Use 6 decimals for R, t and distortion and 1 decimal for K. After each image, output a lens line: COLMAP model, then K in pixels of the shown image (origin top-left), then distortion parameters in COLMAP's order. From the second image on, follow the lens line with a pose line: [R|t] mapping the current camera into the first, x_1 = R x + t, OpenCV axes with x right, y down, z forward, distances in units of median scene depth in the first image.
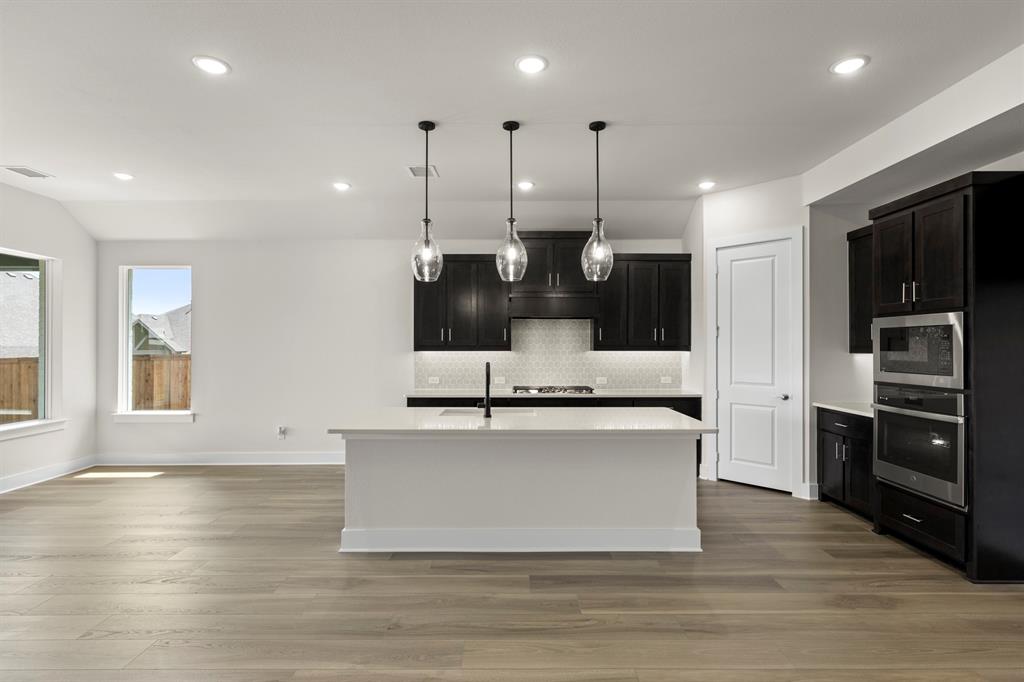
lens RADIAL K [[496.3, 0, 514.3], [0, 496.3, 335.3], [0, 0, 1]] dist [0.001611, 0.000253]
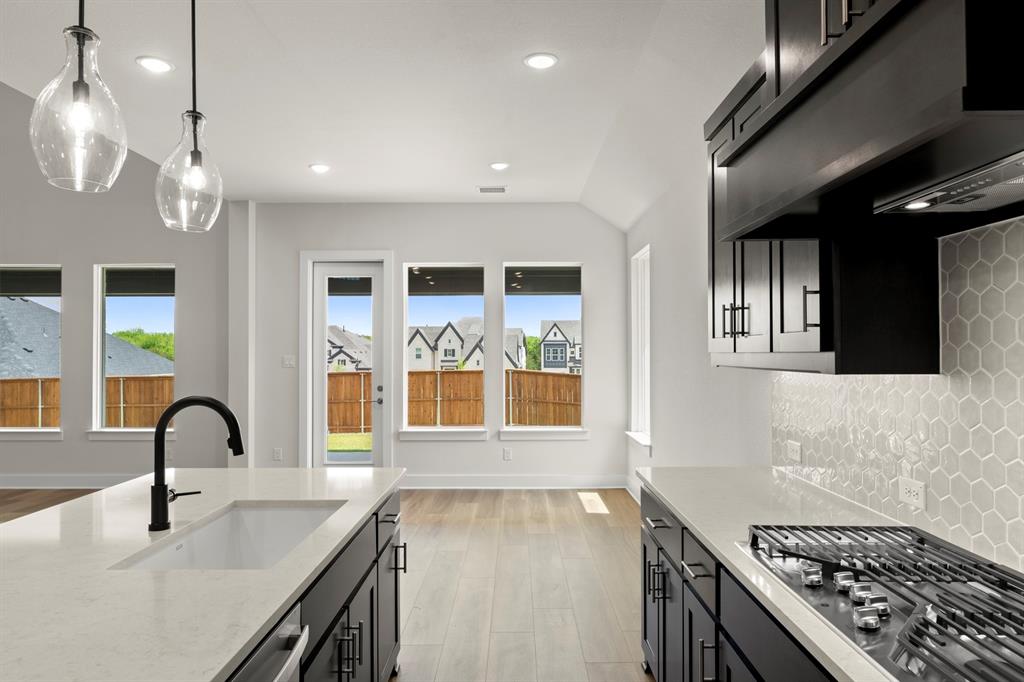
lens RADIAL K [[644.2, 0, 515.2], [0, 644.2, 339.9], [0, 0, 1]] dist [0.003751, 0.000842]
pose [[-0.006559, -0.018812, -0.999802, 0.374630], [0.026968, 0.999456, -0.018982, 0.019854], [0.999615, -0.027087, -0.006048, 1.008308]]
